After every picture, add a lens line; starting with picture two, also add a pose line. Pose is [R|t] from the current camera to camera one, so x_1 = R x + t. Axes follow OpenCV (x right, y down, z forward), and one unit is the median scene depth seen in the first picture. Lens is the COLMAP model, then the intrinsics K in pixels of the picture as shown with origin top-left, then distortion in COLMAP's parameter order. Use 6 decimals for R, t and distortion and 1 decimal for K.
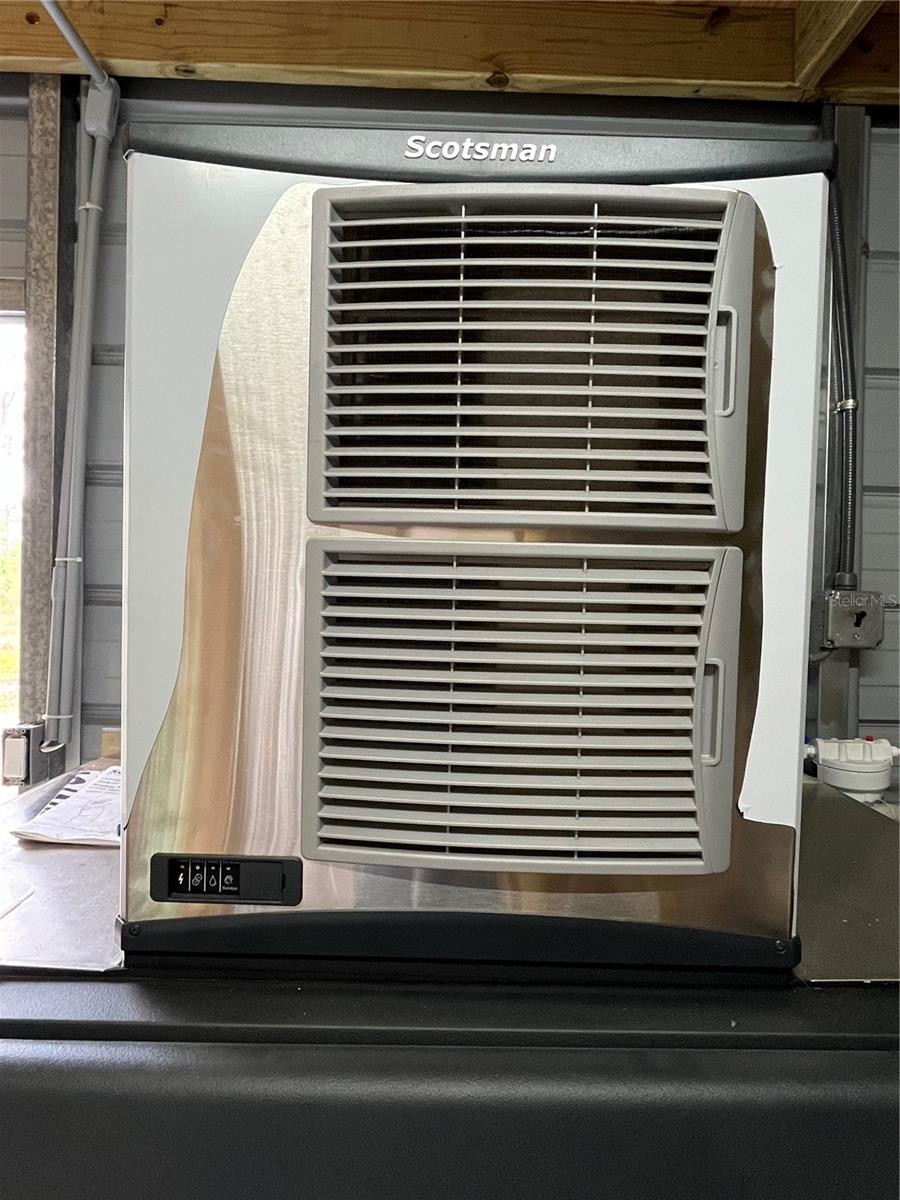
lens RADIAL K [[673.6, 0, 448.9], [0, 673.6, 603.5], [0, 0, 1]] dist [-0.006144, 0.003703]
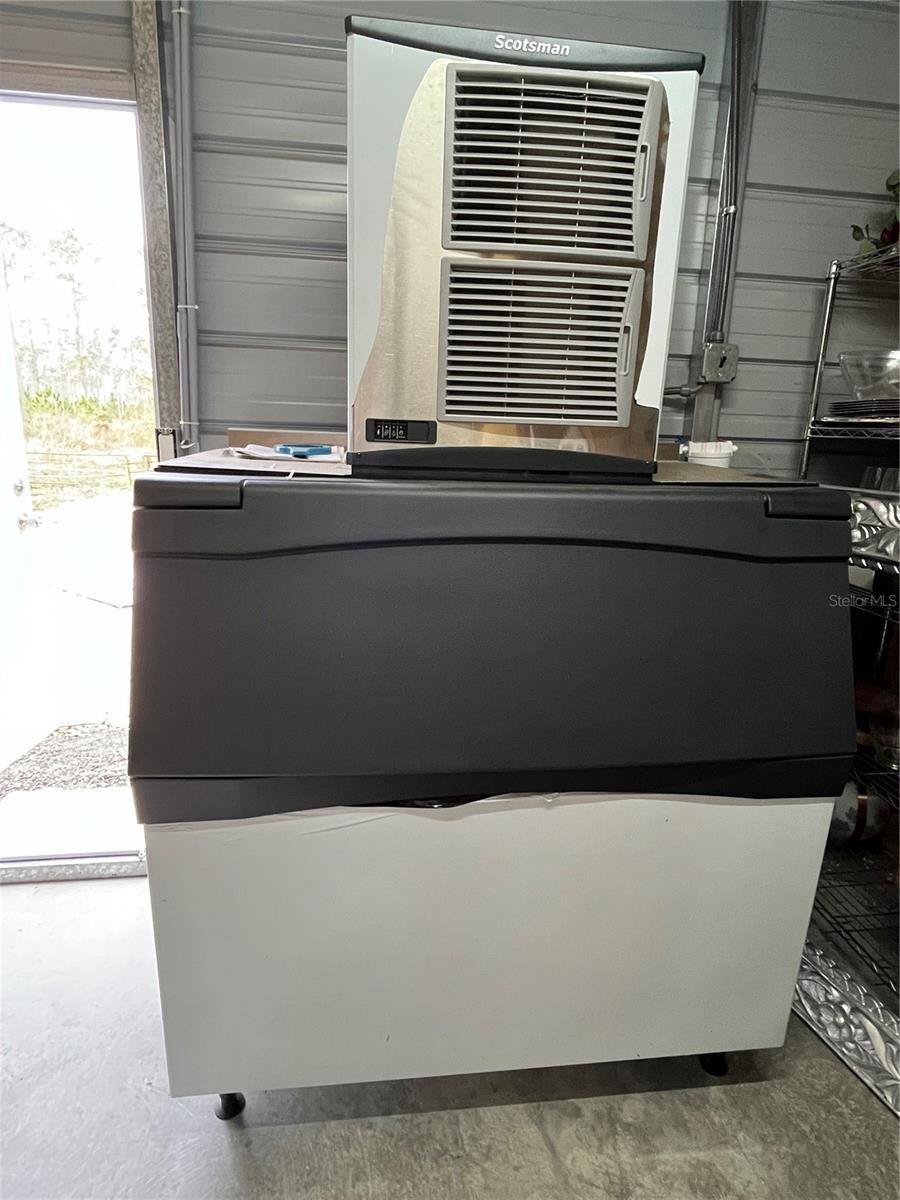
lens RADIAL K [[673.6, 0, 452.6], [0, 673.6, 595.8], [0, 0, 1]] dist [-0.006144, 0.003703]
pose [[0.993353, -0.019977, 0.113360, -0.422858], [-0.006478, 0.973561, 0.228333, 0.431392], [-0.114924, -0.227550, 0.966961, -1.201206]]
